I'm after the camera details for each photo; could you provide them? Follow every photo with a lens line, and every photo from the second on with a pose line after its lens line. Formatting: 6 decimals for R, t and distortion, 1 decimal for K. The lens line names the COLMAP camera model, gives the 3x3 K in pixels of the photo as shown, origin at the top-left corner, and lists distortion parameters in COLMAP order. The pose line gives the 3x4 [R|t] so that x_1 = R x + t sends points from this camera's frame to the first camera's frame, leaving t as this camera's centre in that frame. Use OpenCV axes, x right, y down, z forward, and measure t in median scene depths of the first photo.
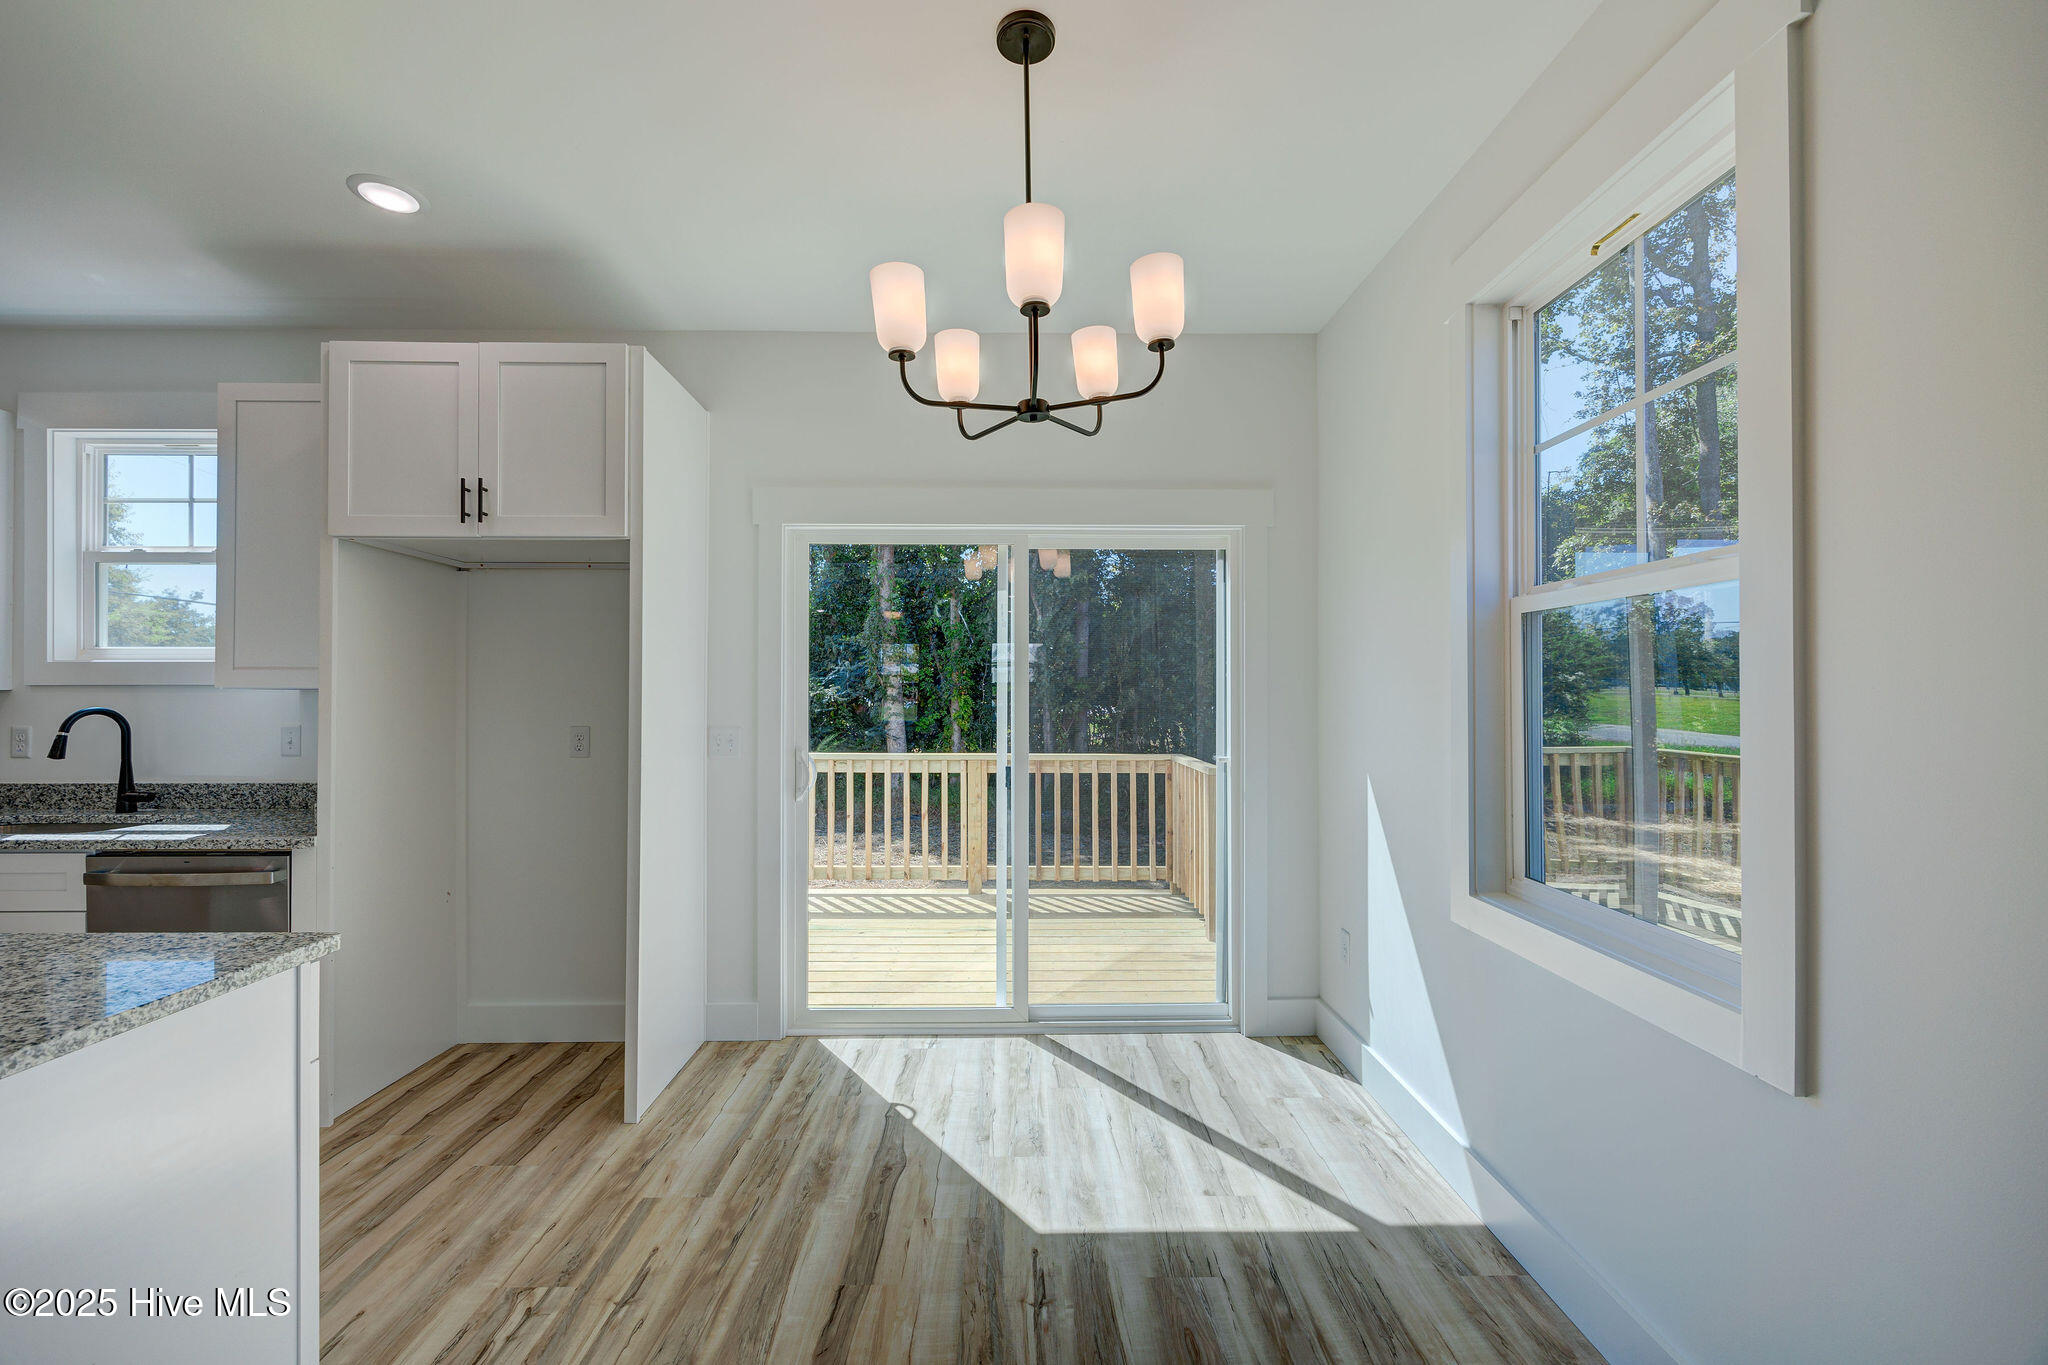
lens RADIAL K [[824.9, 0, 1031.4], [0, 824.9, 690.8], [0, 0, 1]] dist [0.001345, 0.000175]
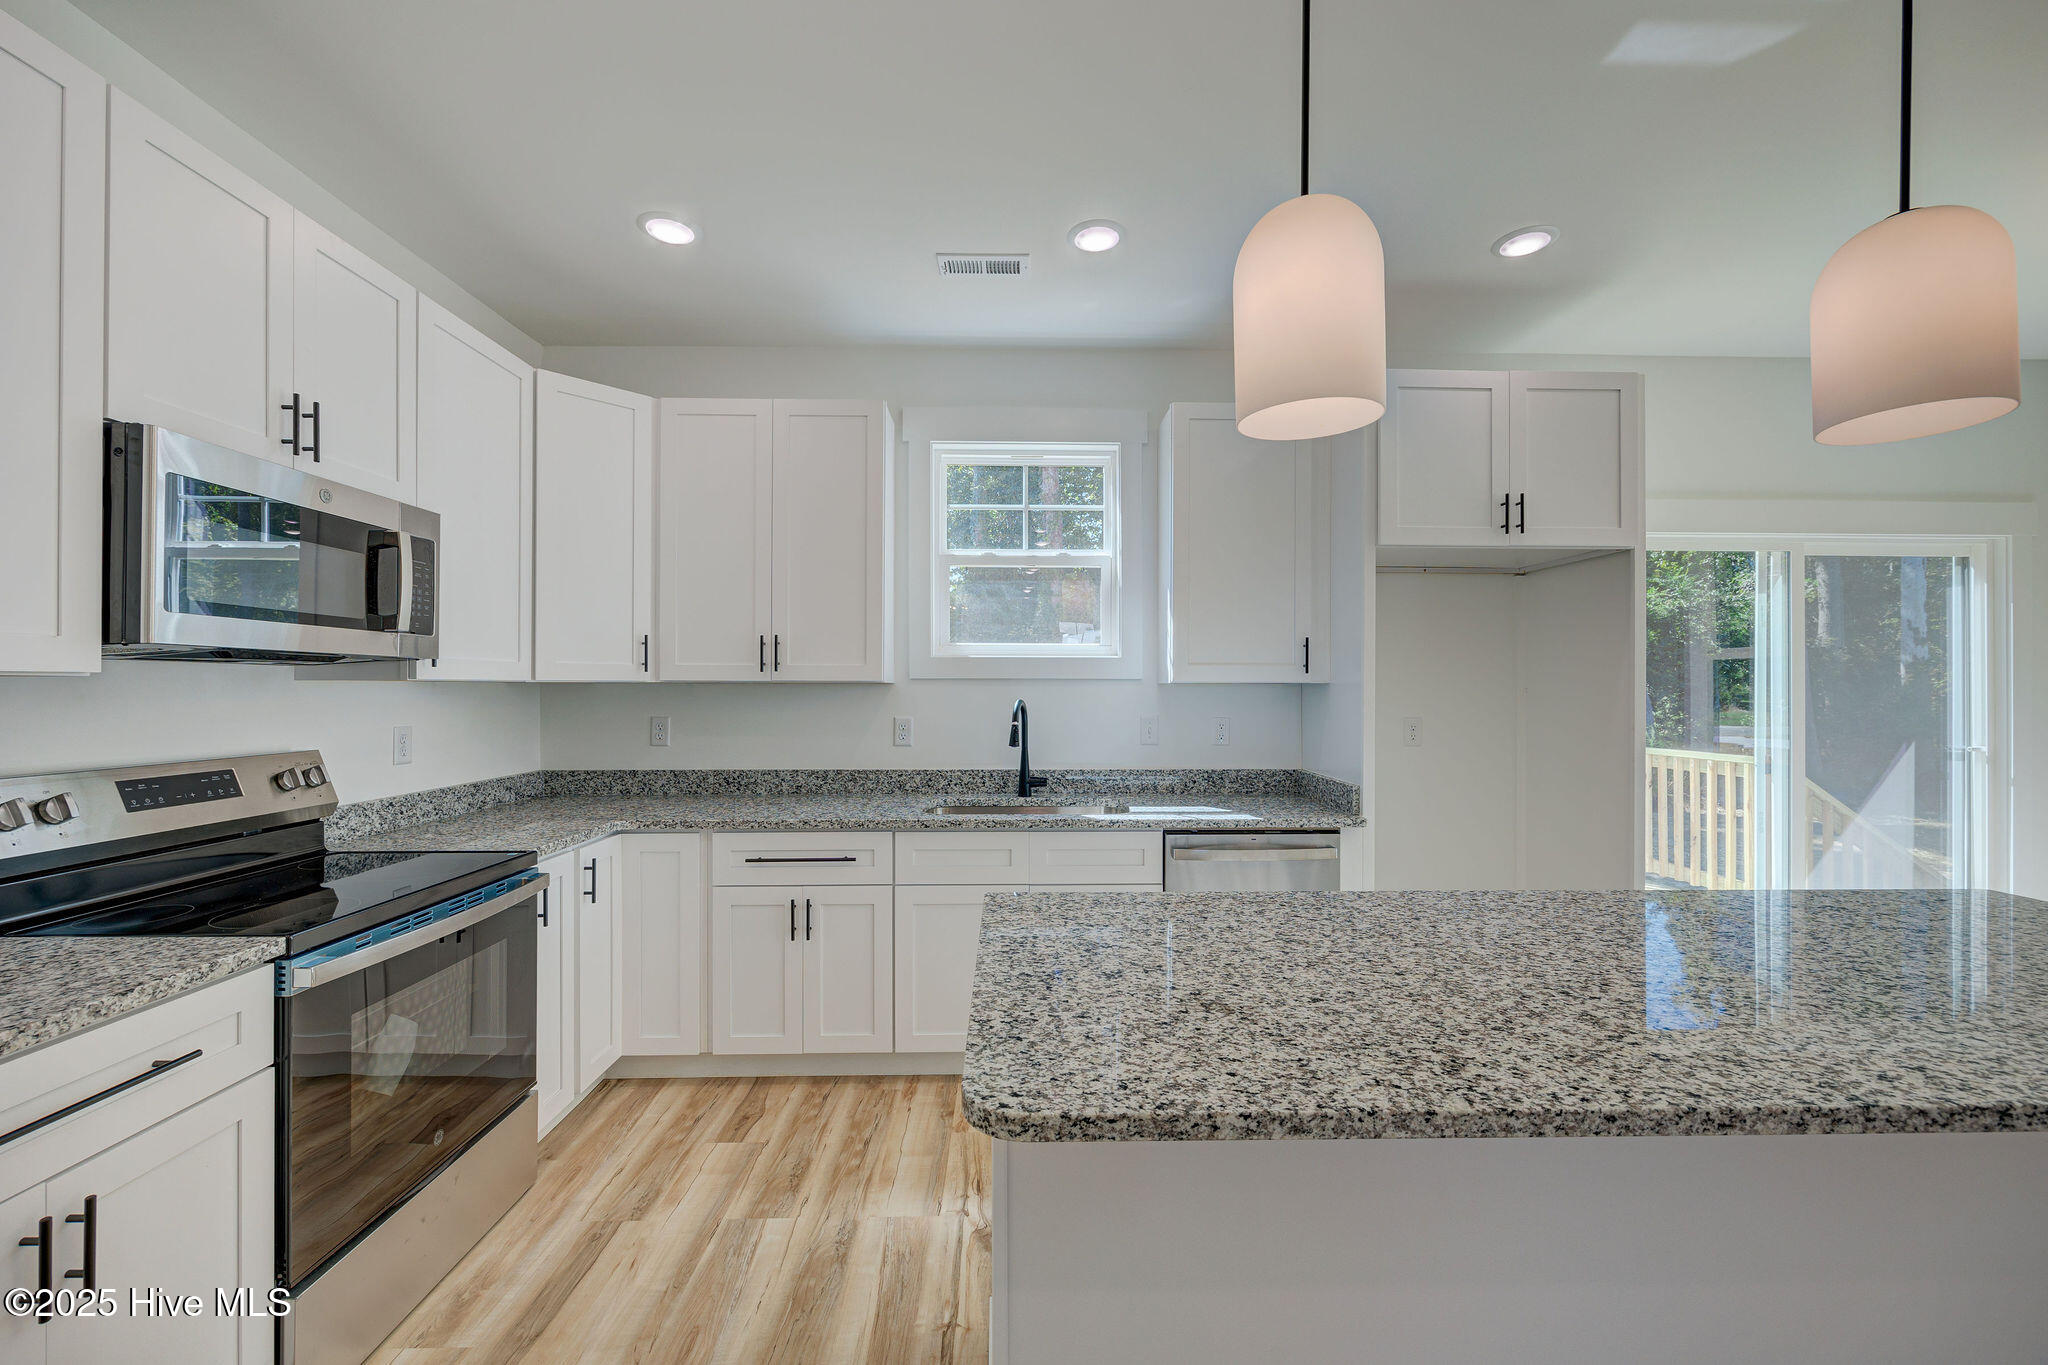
lens RADIAL K [[824.9, 0, 1020.9], [0, 824.9, 680.2], [0, 0, 1]] dist [0.001345, 0.000175]
pose [[0.999916, 0.002720, 0.012680, -1.174421], [-0.002658, 0.999985, -0.004892, 0.000553], [-0.012693, 0.004857, 0.999908, -0.084465]]
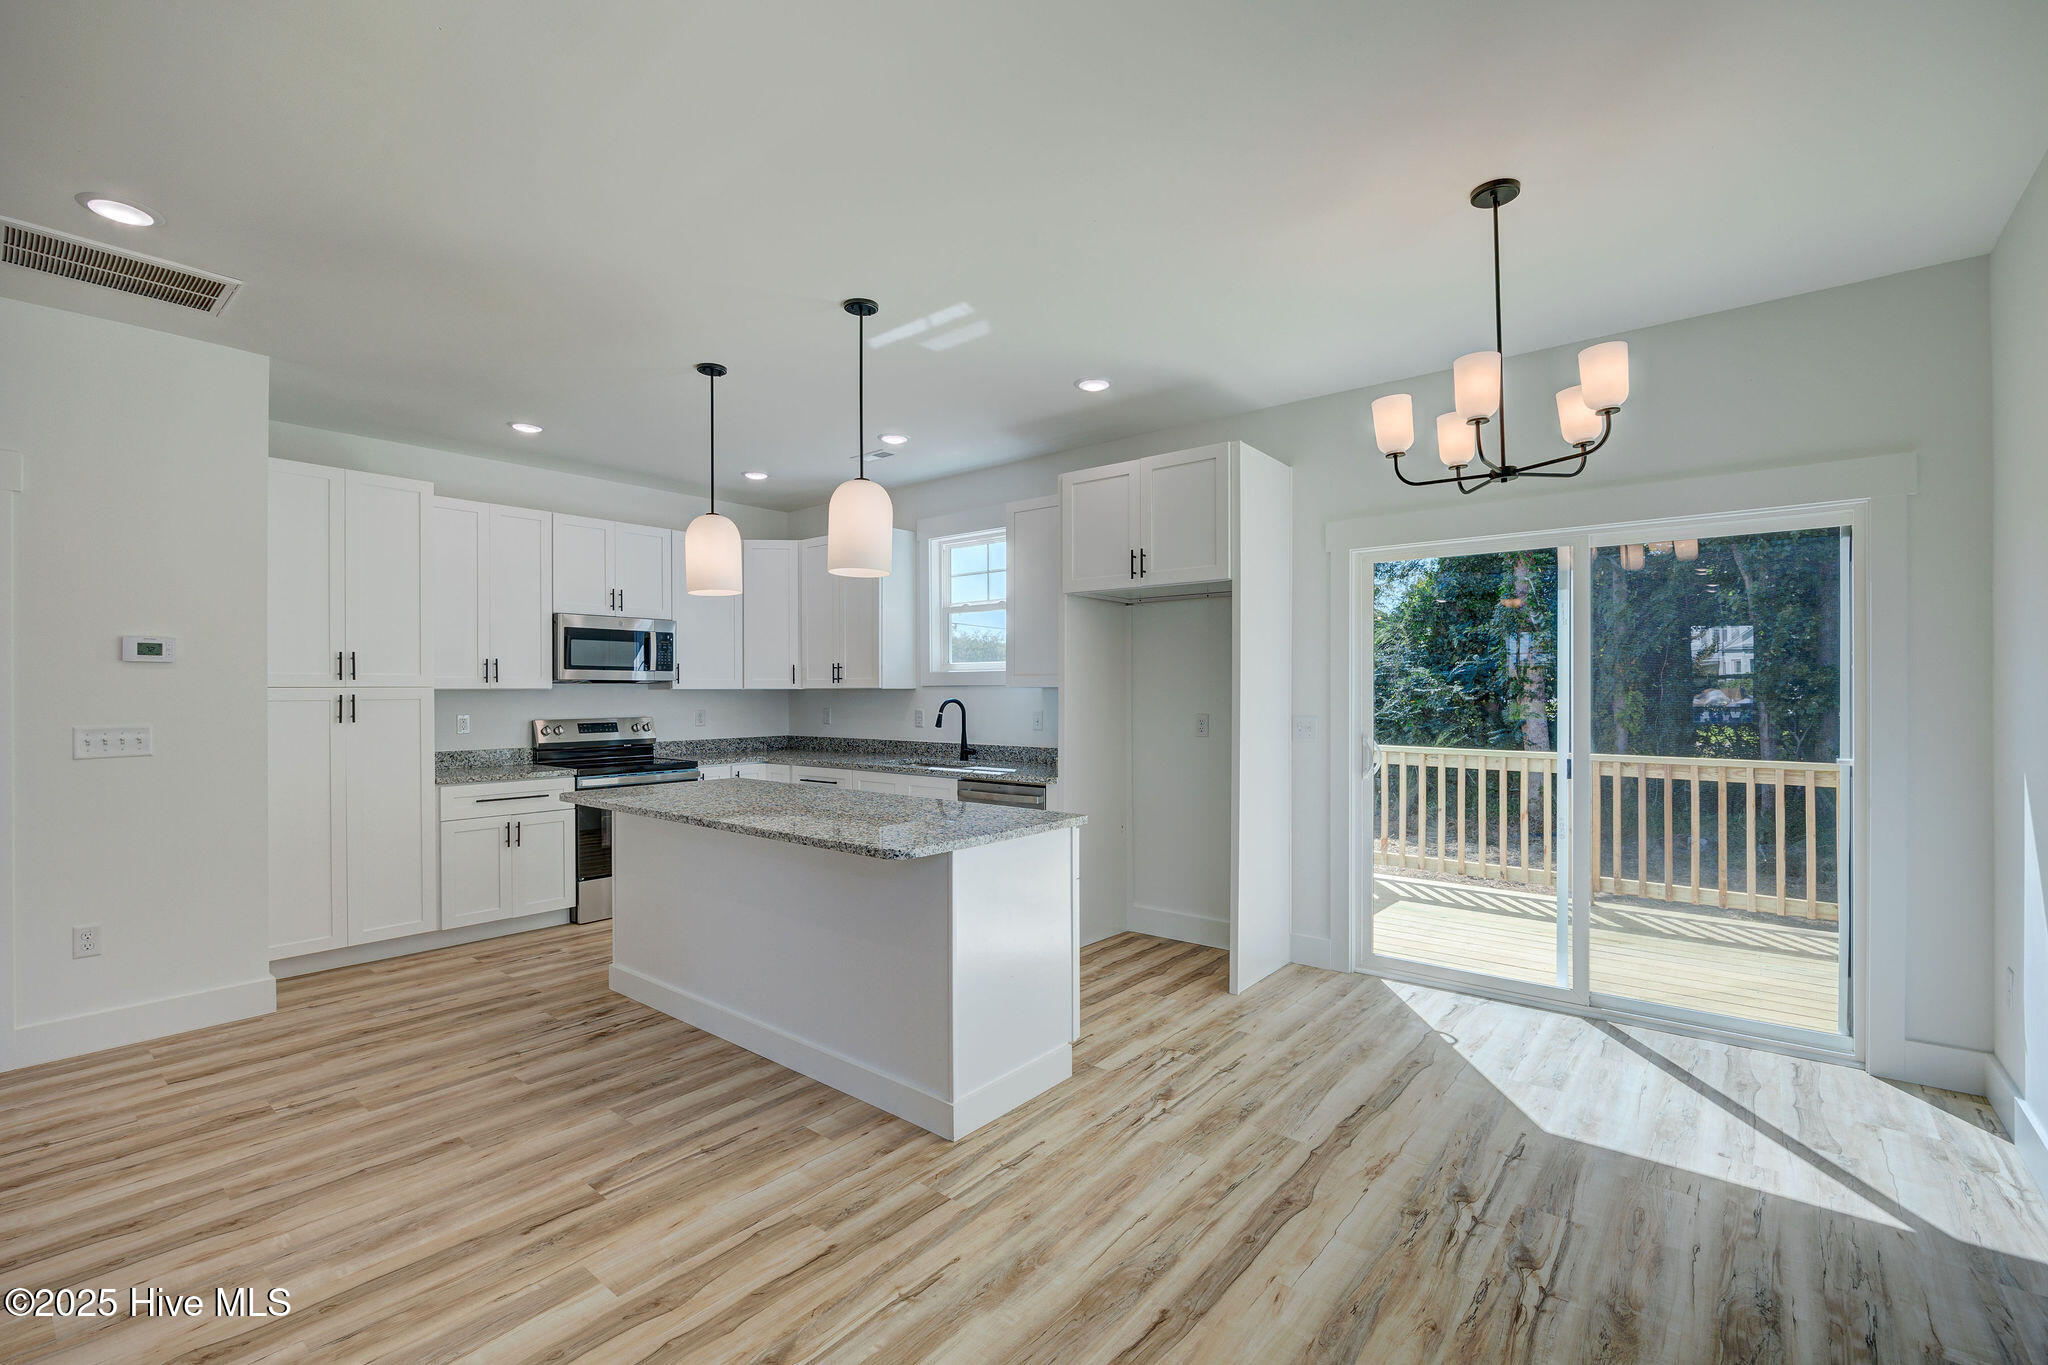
lens RADIAL K [[903.3, 0, 1013.8], [0, 903.3, 692.2], [0, 0, 1]] dist [-0.011811, -0.000268]
pose [[0.756474, -0.000639, -0.654023, 0.208459], [0.004523, 0.999981, 0.004254, -0.000727], [0.654008, -0.006176, 0.756462, -0.357365]]
